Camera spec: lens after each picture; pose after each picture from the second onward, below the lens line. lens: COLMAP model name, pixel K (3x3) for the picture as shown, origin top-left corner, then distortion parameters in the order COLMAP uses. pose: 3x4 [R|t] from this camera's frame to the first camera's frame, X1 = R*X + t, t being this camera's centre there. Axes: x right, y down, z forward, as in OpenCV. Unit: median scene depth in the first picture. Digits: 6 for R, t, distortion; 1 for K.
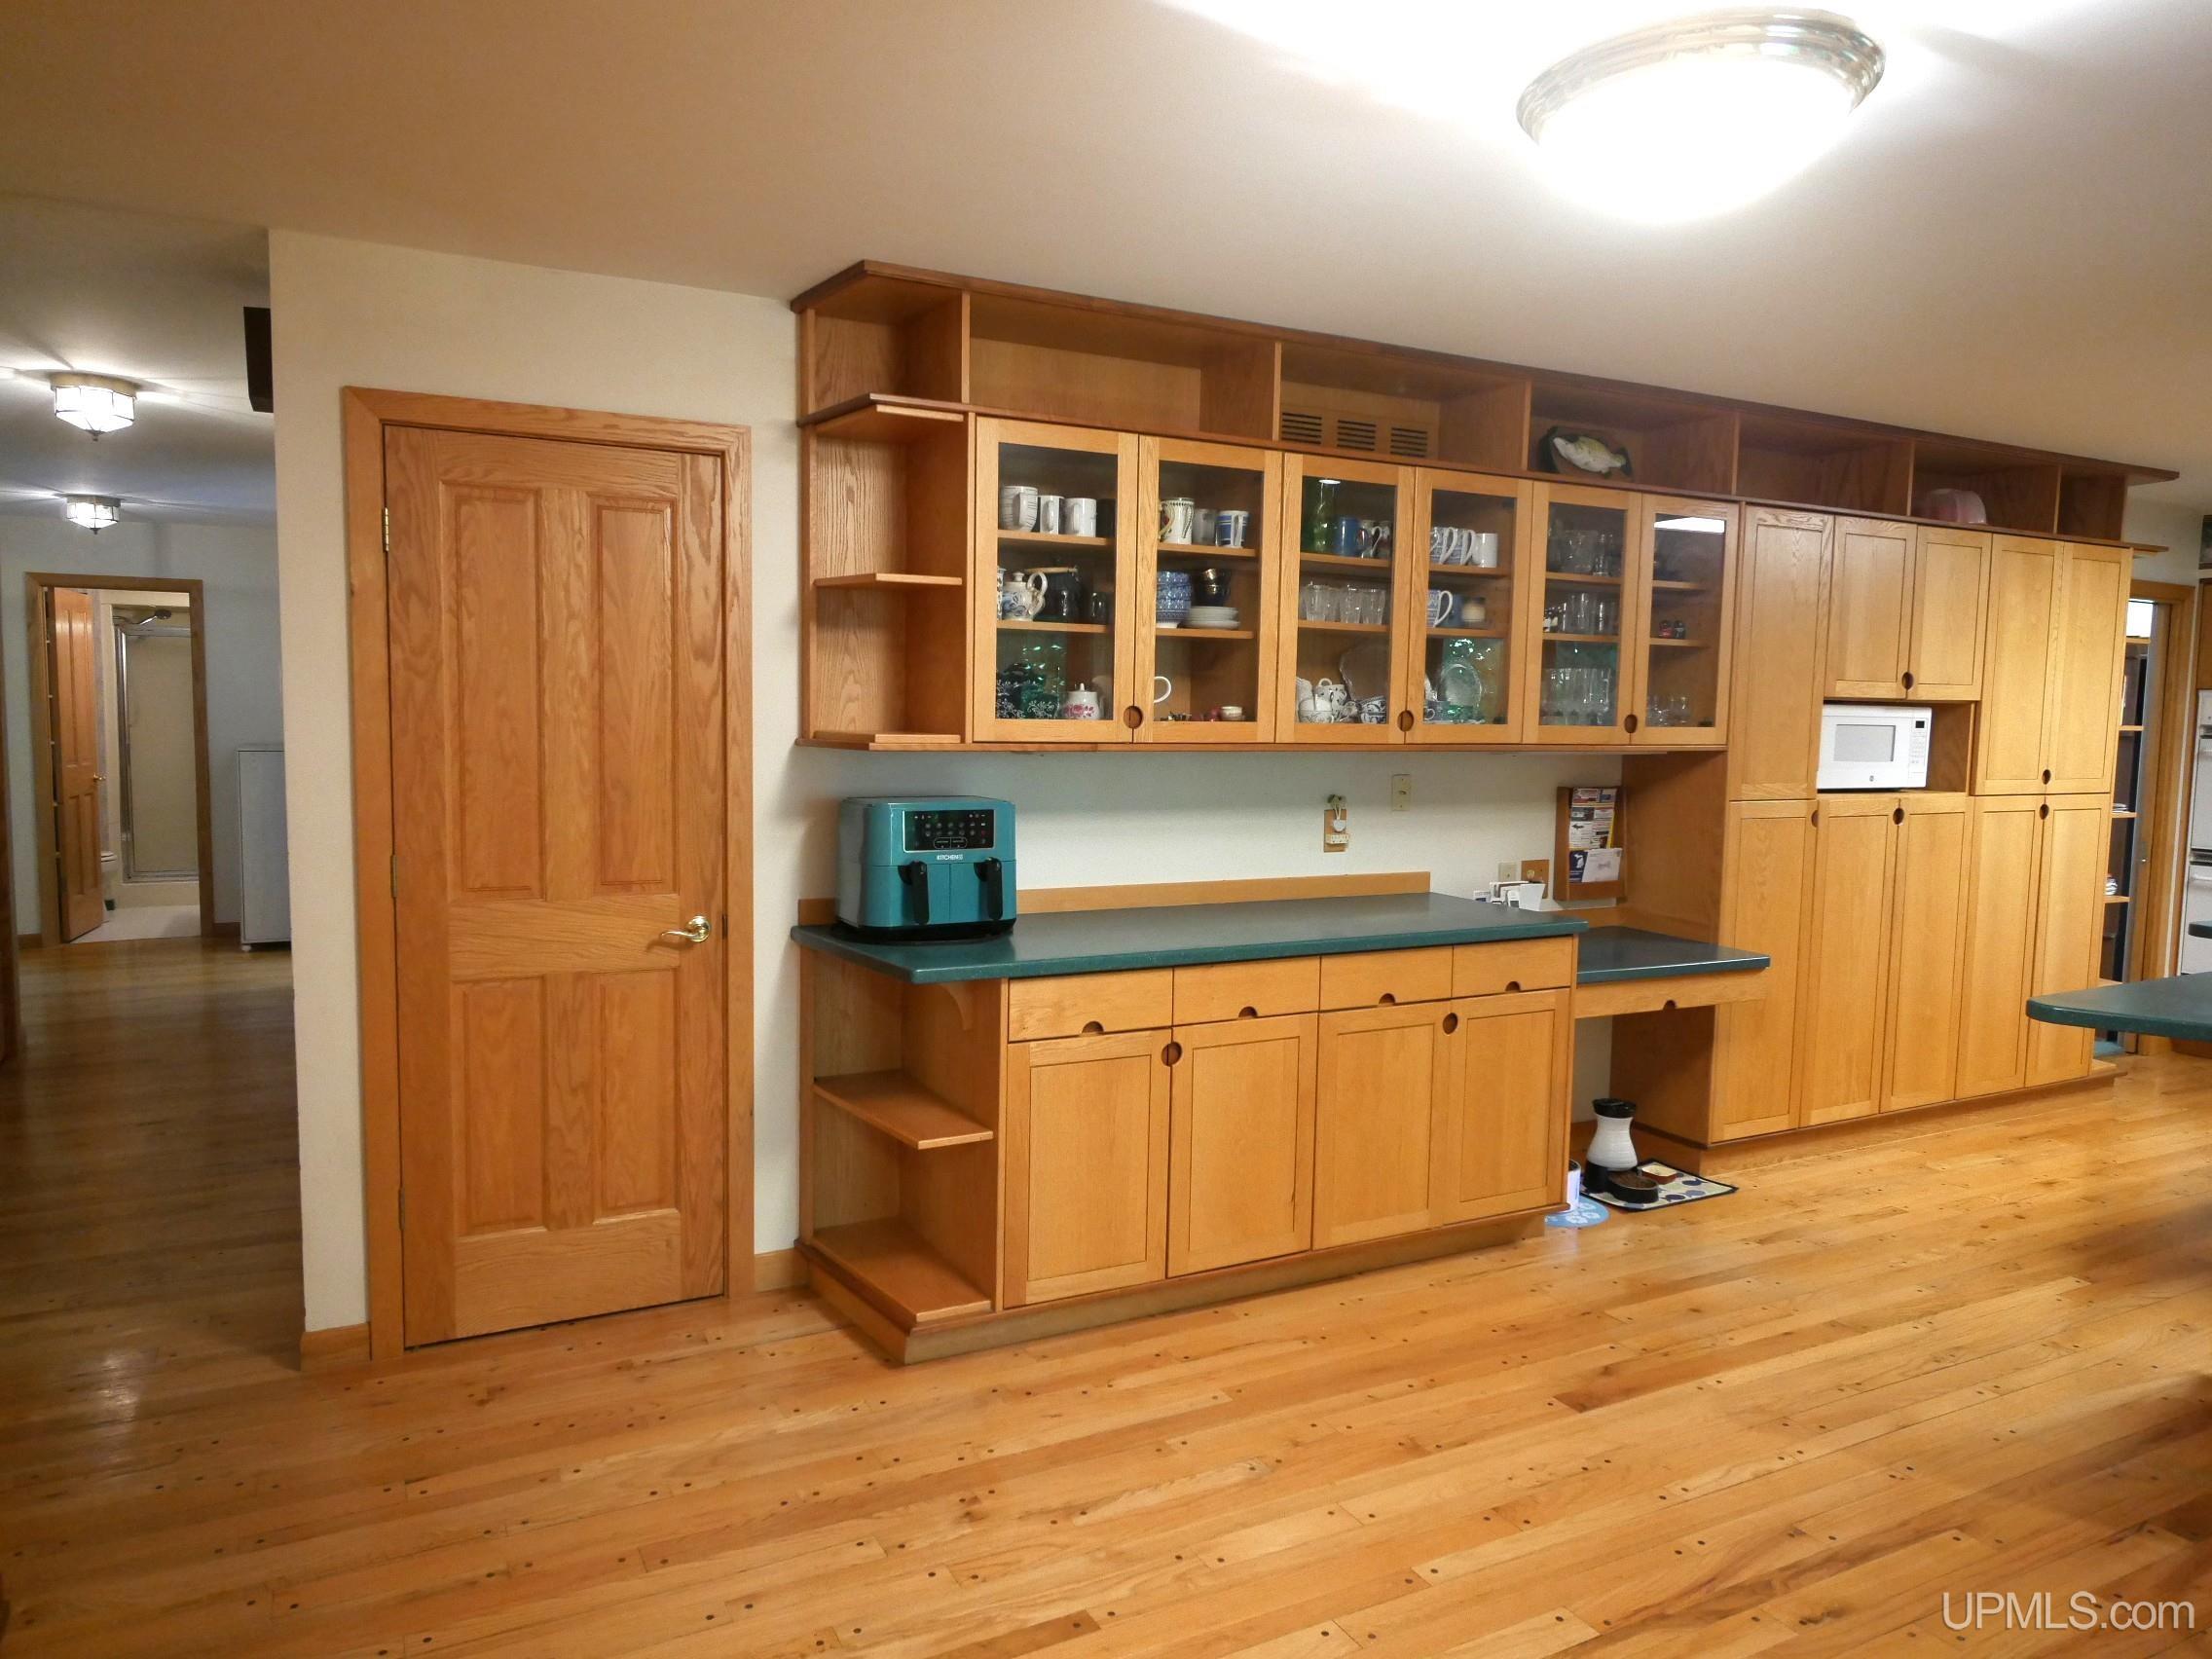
lens RADIAL K [[1477.6, 0, 1092.9], [0, 1477.6, 828.5], [0, 0, 1]] dist [-0.004489, -0.002223]
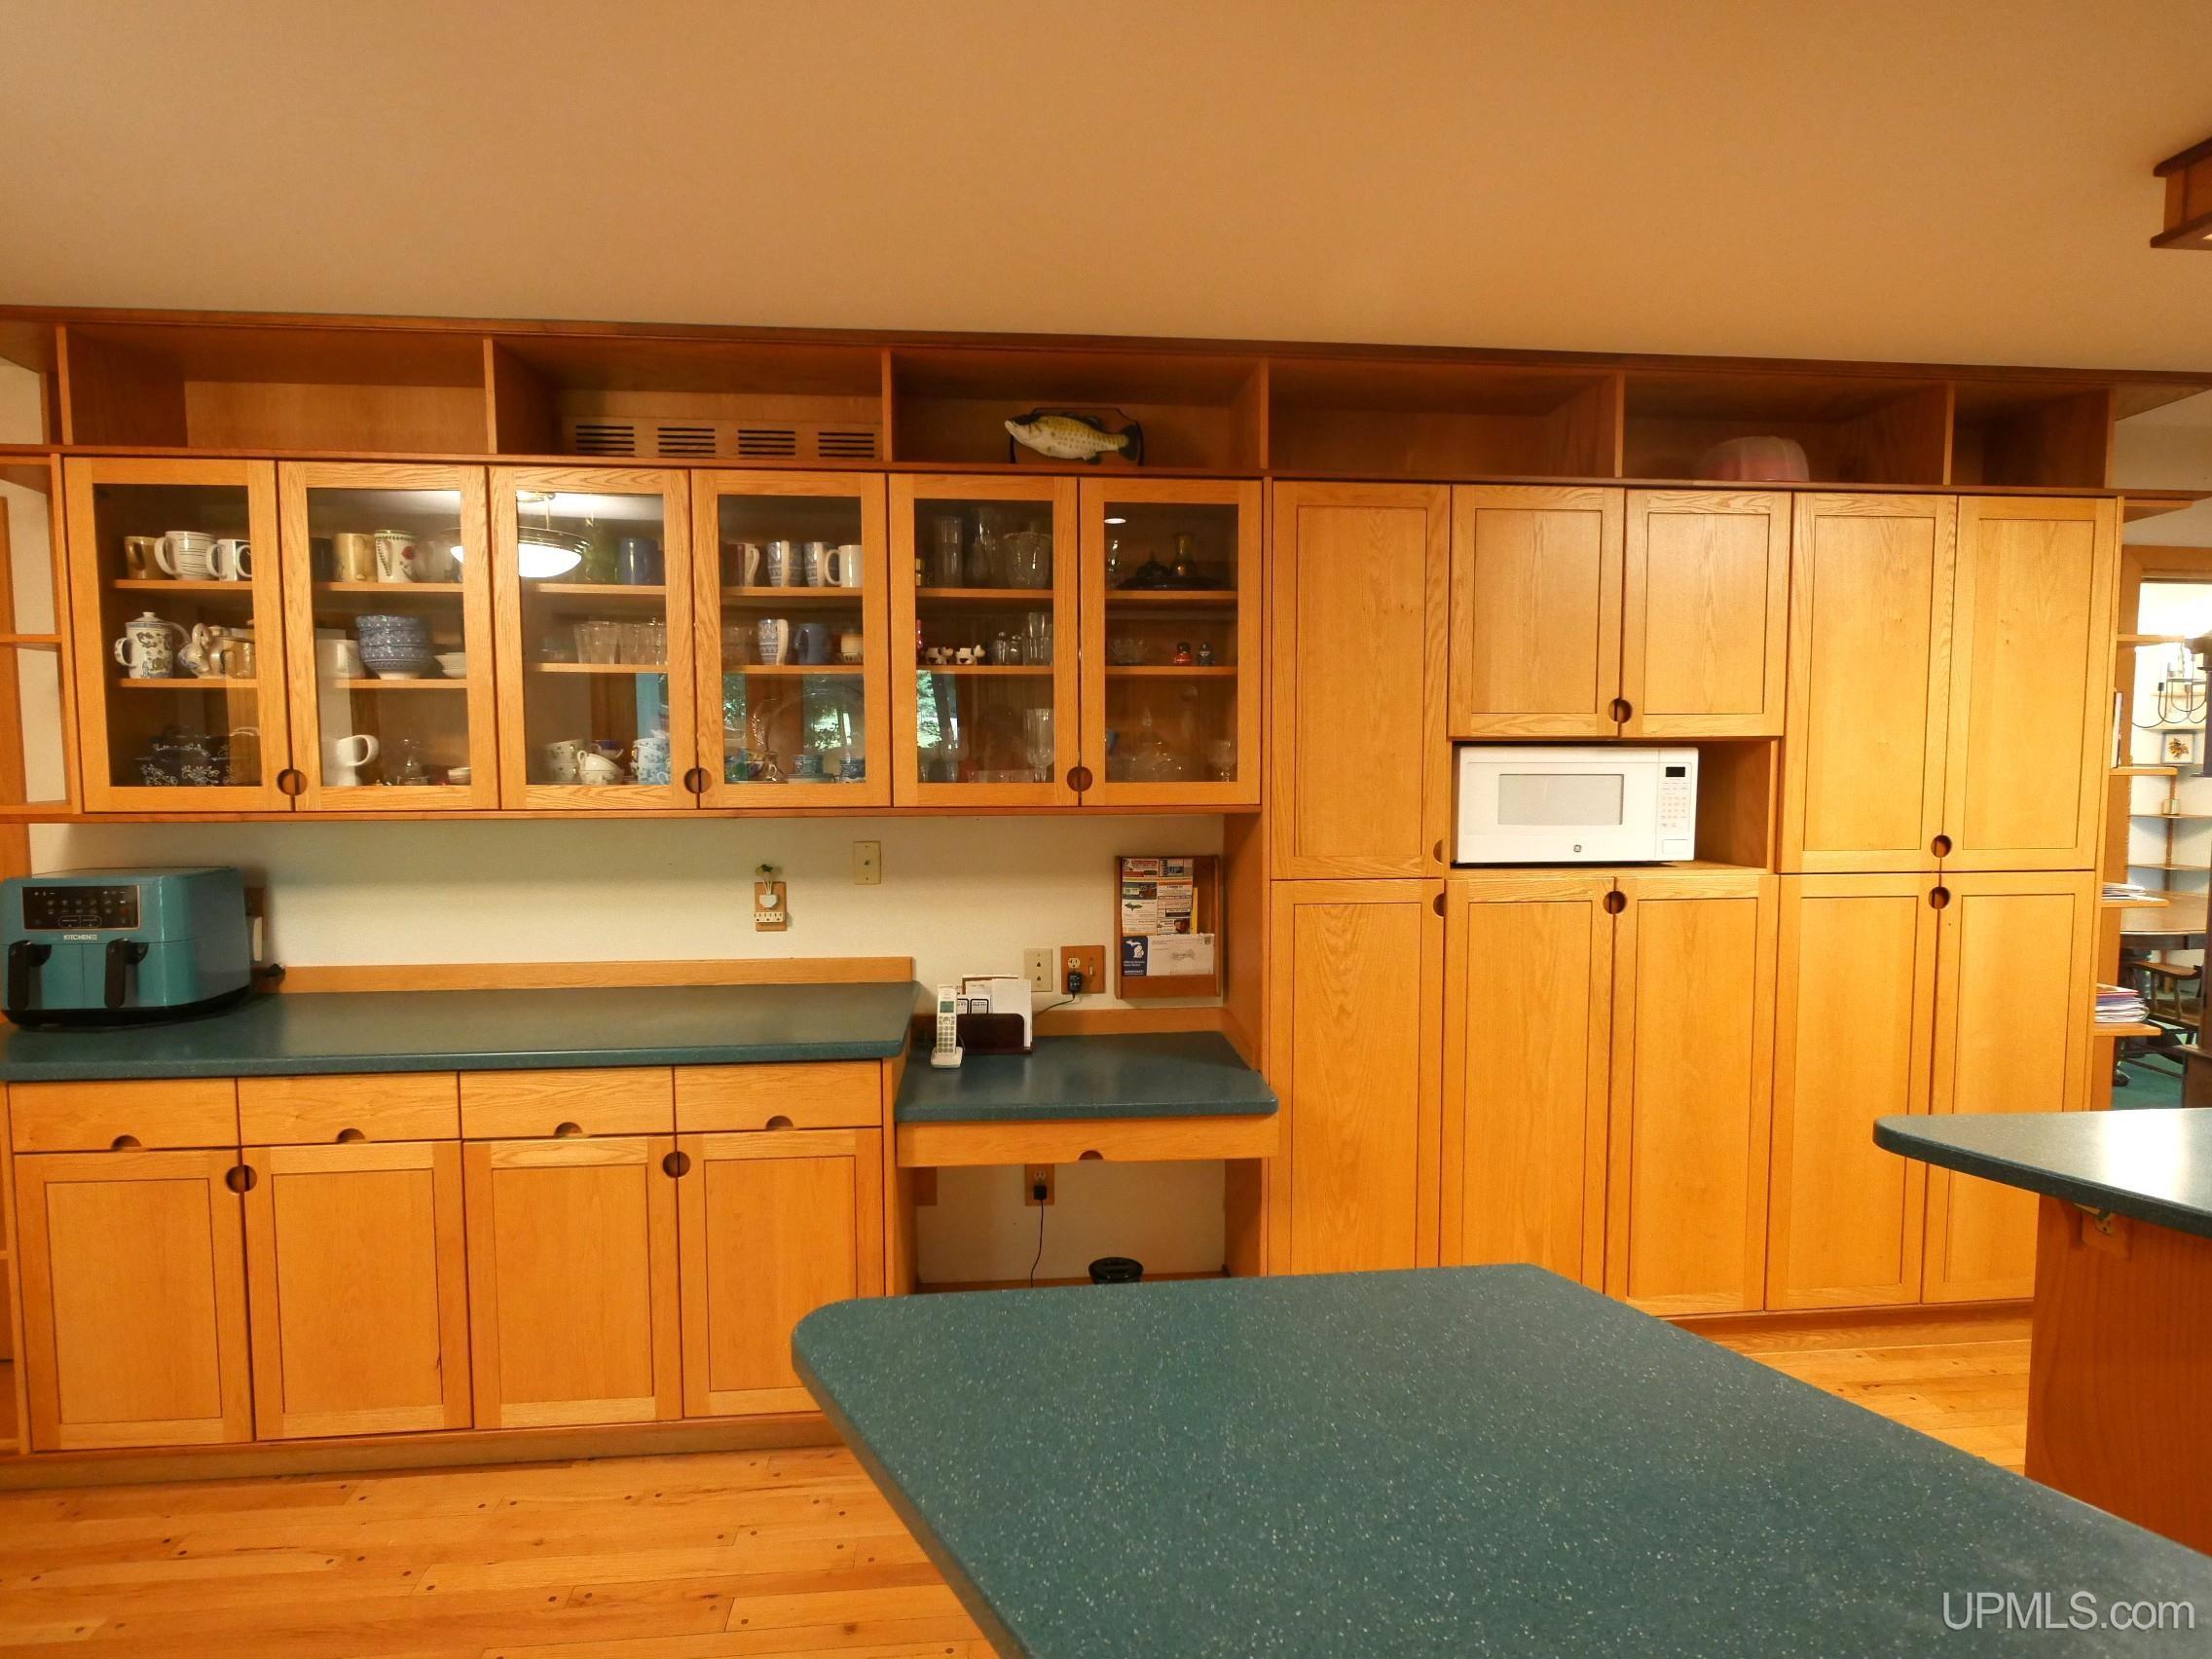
lens RADIAL K [[1192.9, 0, 1106.0], [0, 1192.9, 829.5], [0, 0, 1]] dist [-0.002928, -0.001383]
pose [[0.927592, 0.005799, -0.373549, 0.555298], [-0.013500, 0.999747, -0.018004, -0.030896], [0.373350, 0.021743, 0.927436, 0.395136]]
